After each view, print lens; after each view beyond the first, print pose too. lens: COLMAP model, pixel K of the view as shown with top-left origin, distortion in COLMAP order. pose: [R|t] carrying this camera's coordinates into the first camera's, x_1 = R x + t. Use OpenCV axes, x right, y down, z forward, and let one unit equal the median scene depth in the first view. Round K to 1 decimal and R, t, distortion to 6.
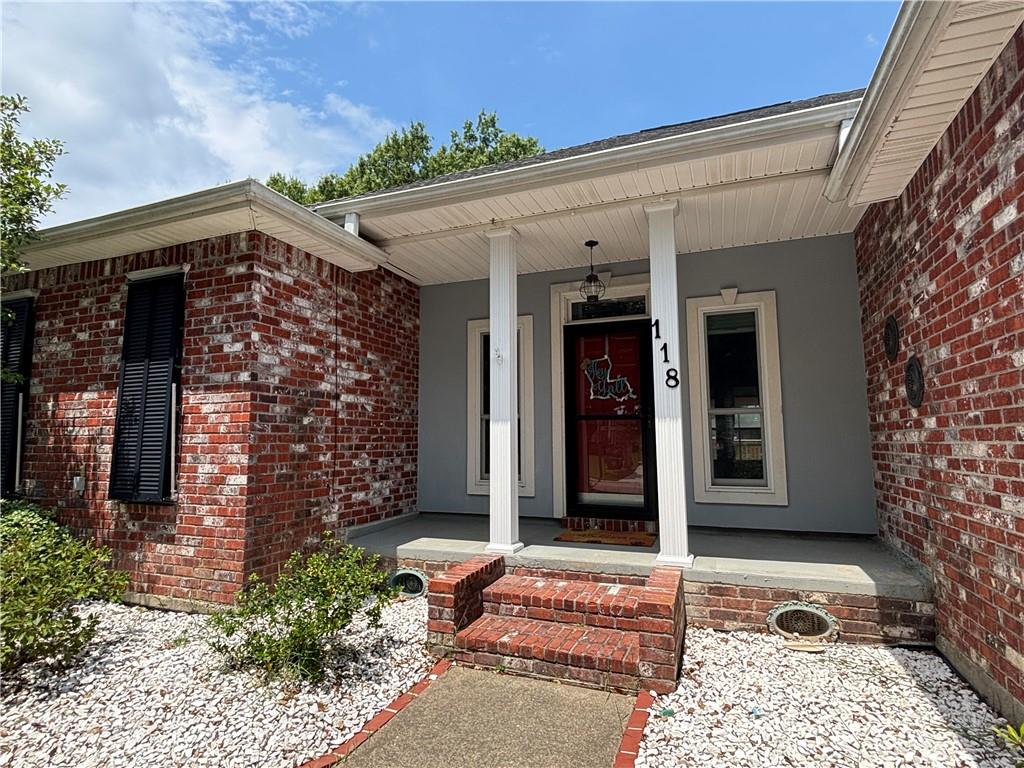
lens RADIAL K [[542.3, 0, 512.0], [0, 542.3, 384.0], [0, 0, 1]] dist [-0.016630, -0.000227]
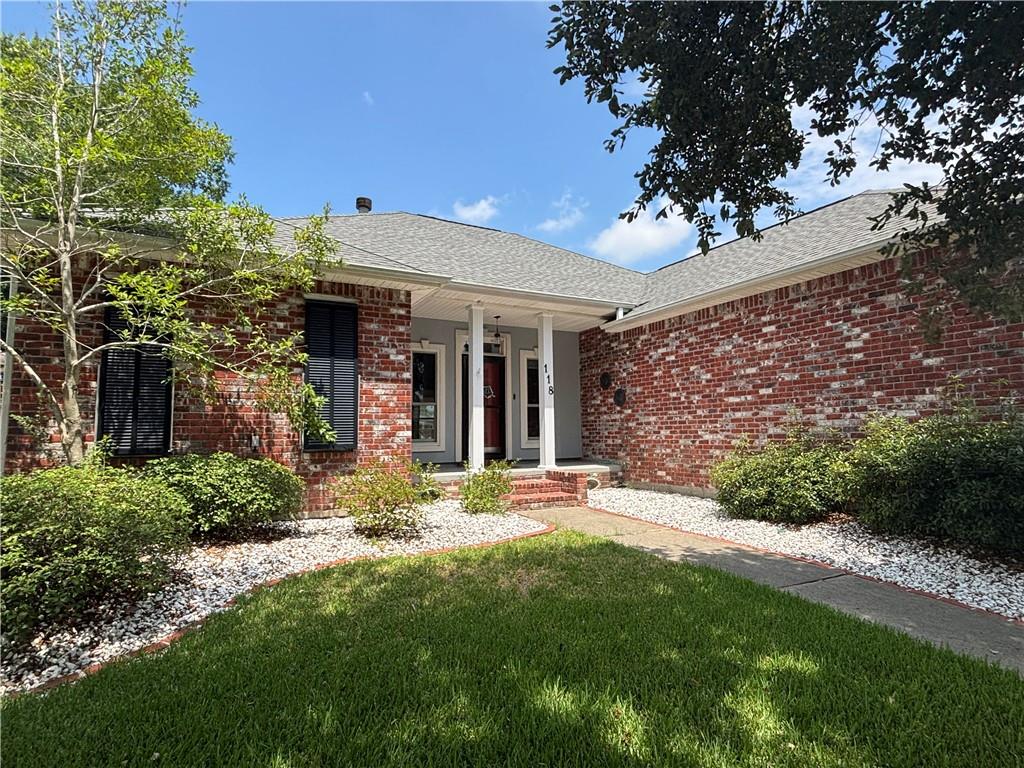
lens RADIAL K [[542.3, 0, 512.0], [0, 542.3, 384.0], [0, 0, 1]] dist [-0.016630, -0.000227]
pose [[0.648775, 0.066938, 0.758030, -1.565757], [-0.071860, 0.997062, -0.026542, 0.036021], [-0.757580, -0.037252, 0.651679, -0.393812]]
